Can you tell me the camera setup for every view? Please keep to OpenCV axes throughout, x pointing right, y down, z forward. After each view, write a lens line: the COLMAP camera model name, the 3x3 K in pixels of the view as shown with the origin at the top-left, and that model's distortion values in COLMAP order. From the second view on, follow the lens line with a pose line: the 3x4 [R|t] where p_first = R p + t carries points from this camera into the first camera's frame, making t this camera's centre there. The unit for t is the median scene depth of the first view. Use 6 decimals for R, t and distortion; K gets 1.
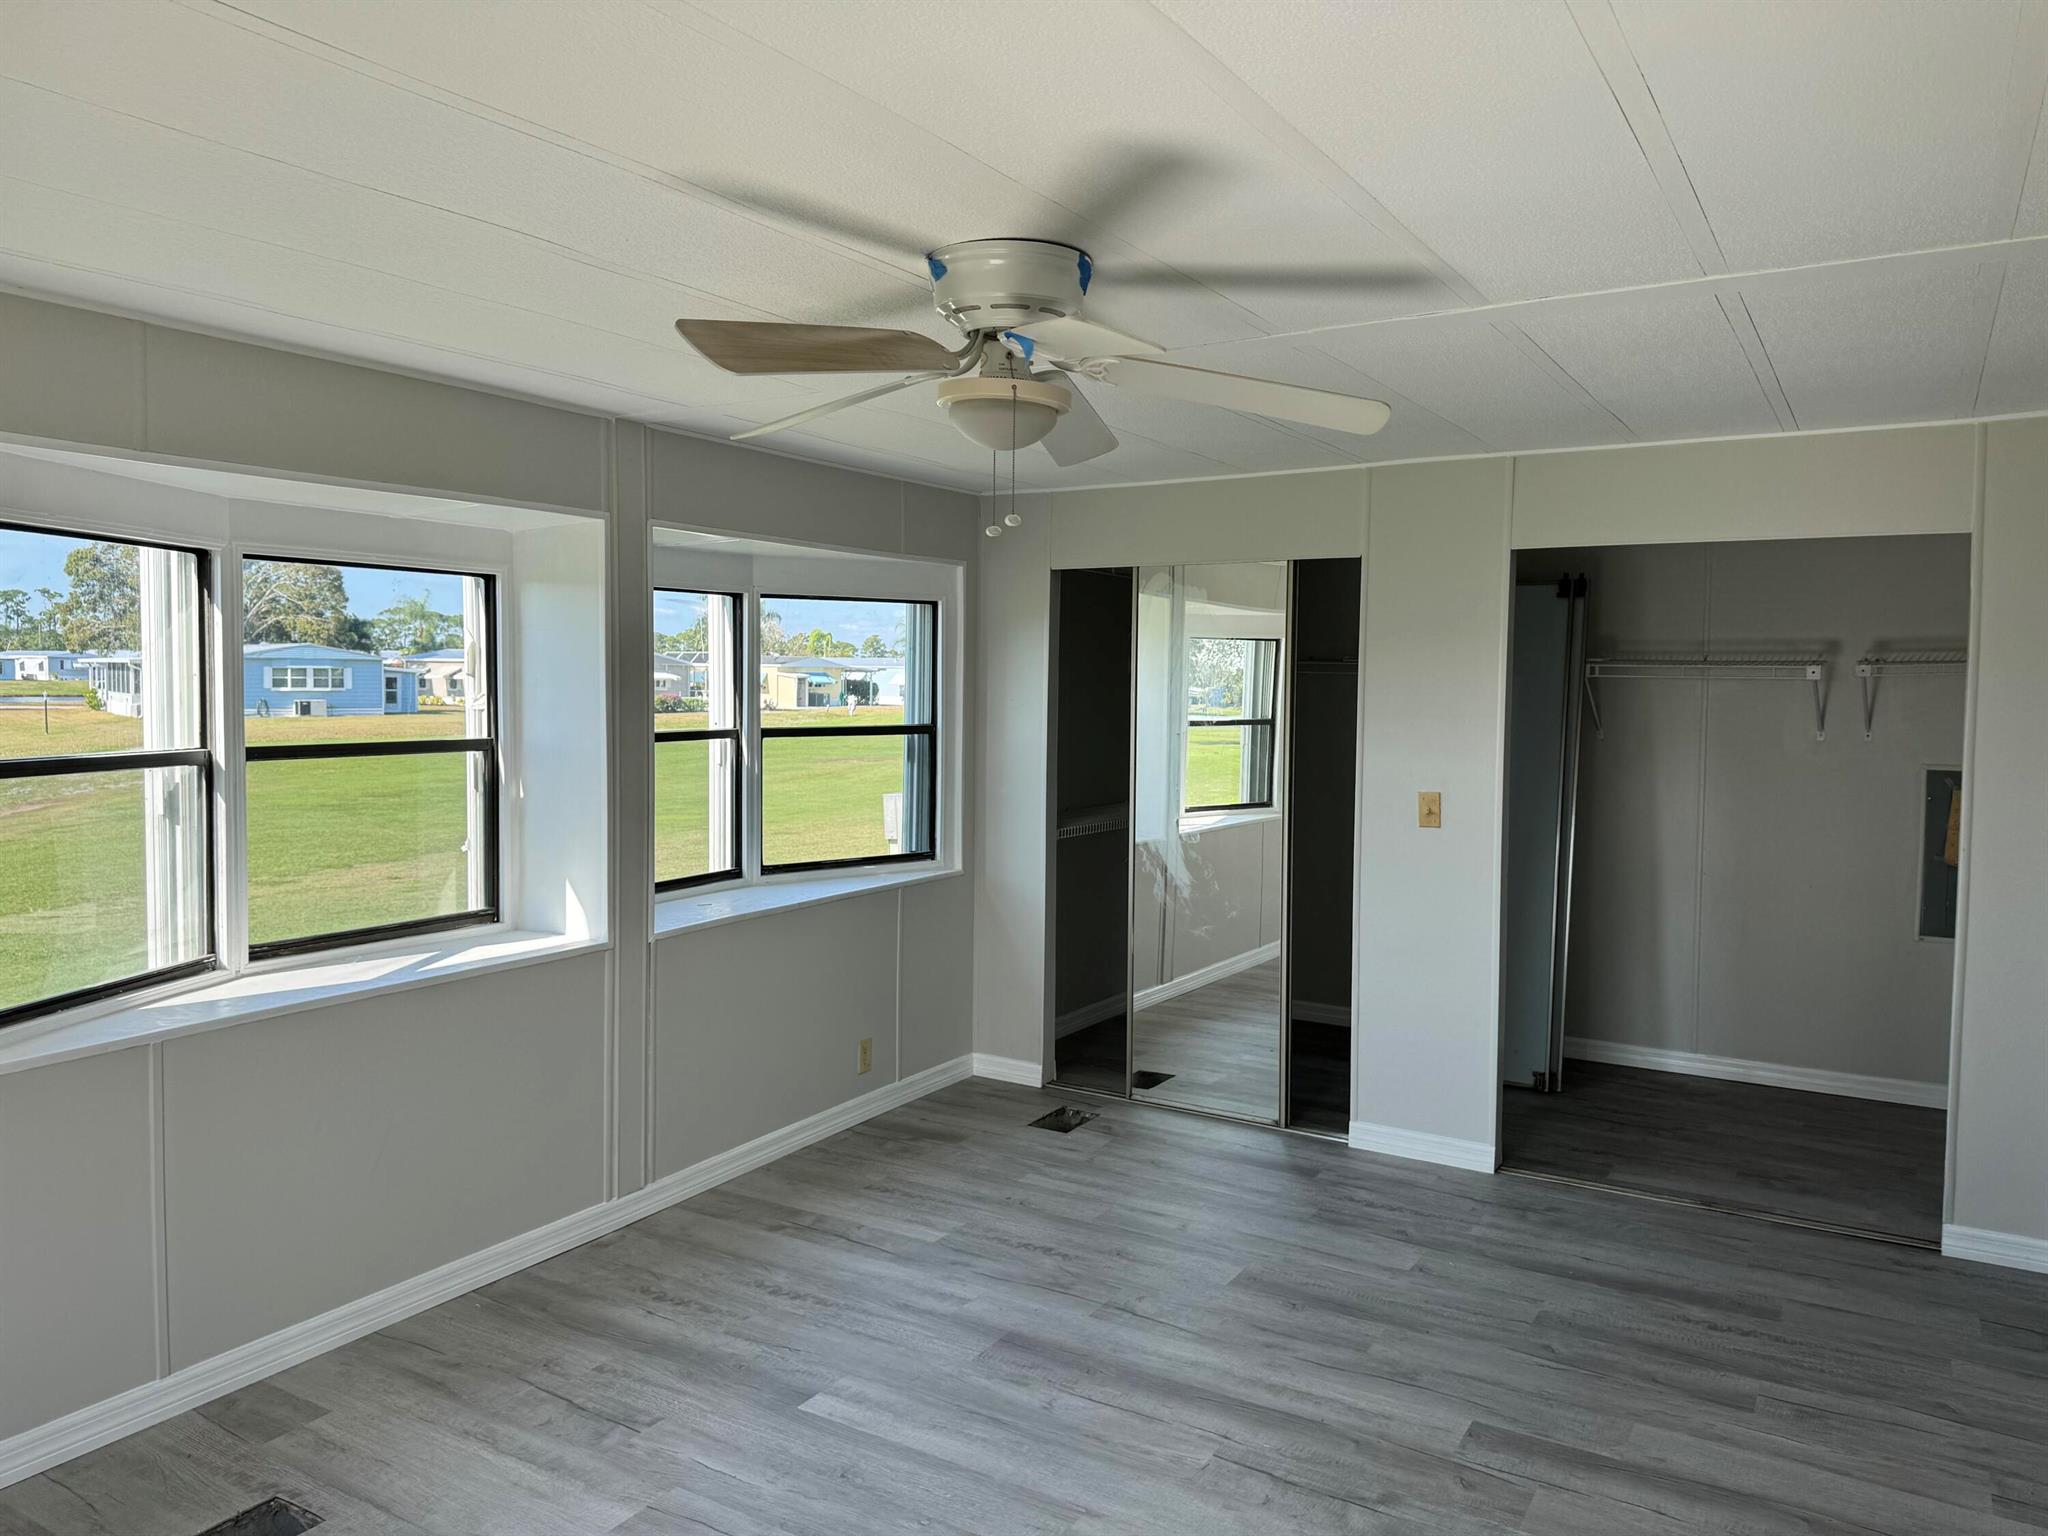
lens RADIAL K [[1484.4, 0, 1033.0], [0, 1484.4, 774.9], [0, 0, 1]] dist [0.066302, -0.075820]
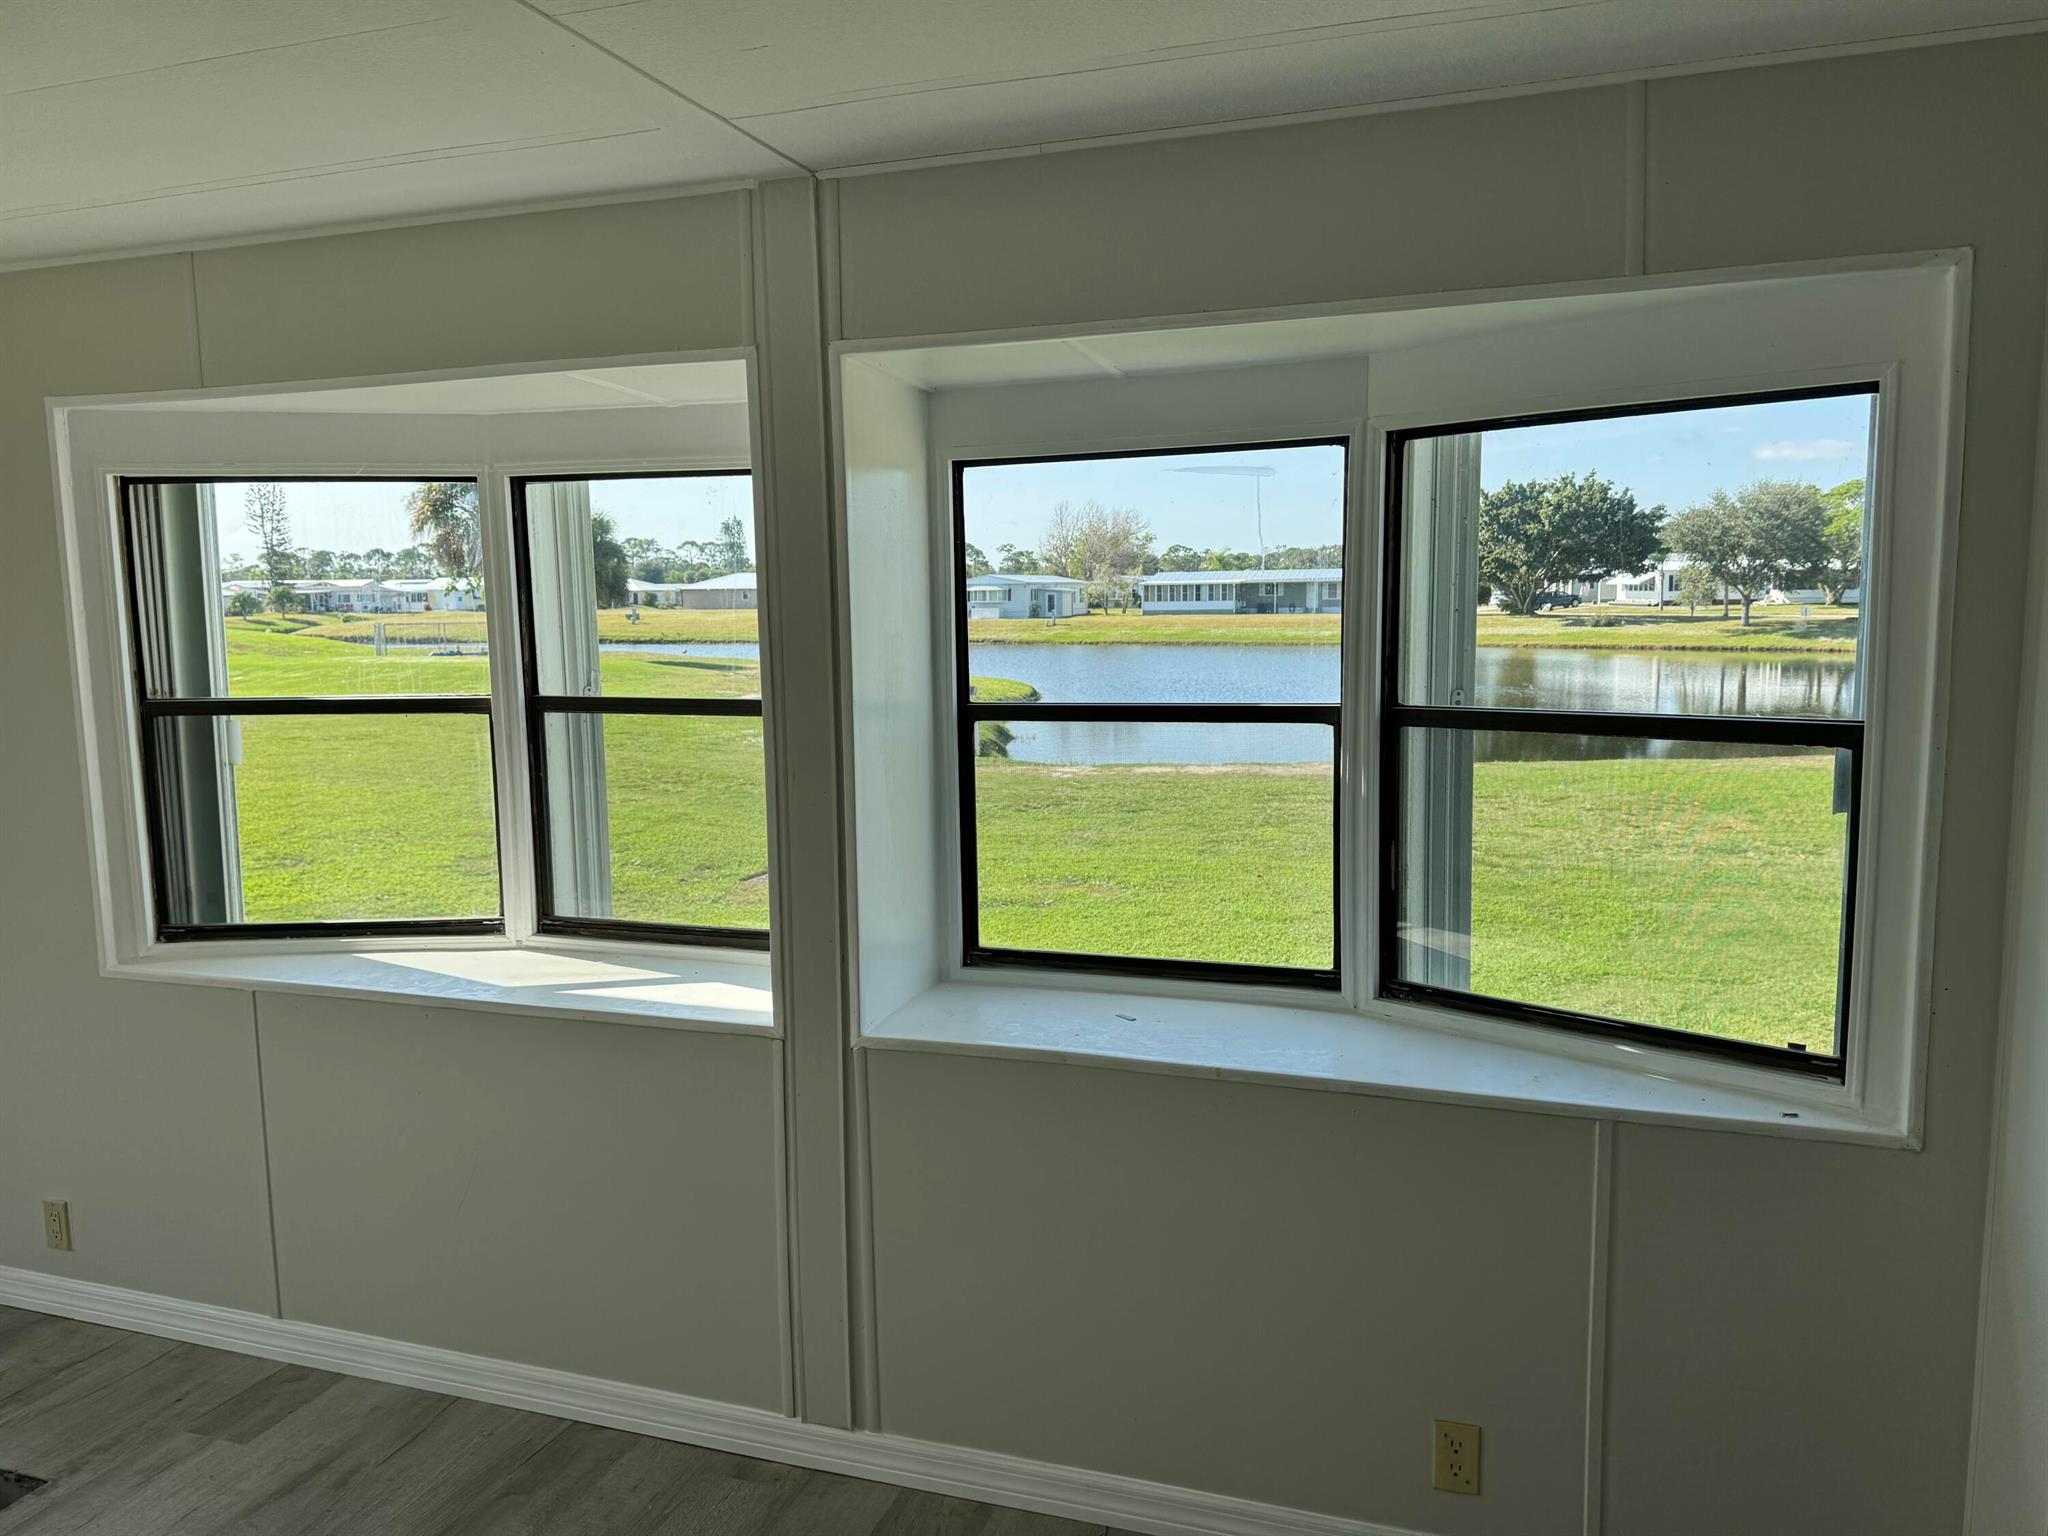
lens RADIAL K [[1484.4, 0, 1016.8], [0, 1484.4, 757.8], [0, 0, 1]] dist [0.066302, -0.075820]
pose [[0.187488, 0.085150, -0.978569, 0.396838], [-0.054607, 0.995598, 0.076170, -0.063432], [0.980748, 0.039156, 0.191312, 1.095733]]
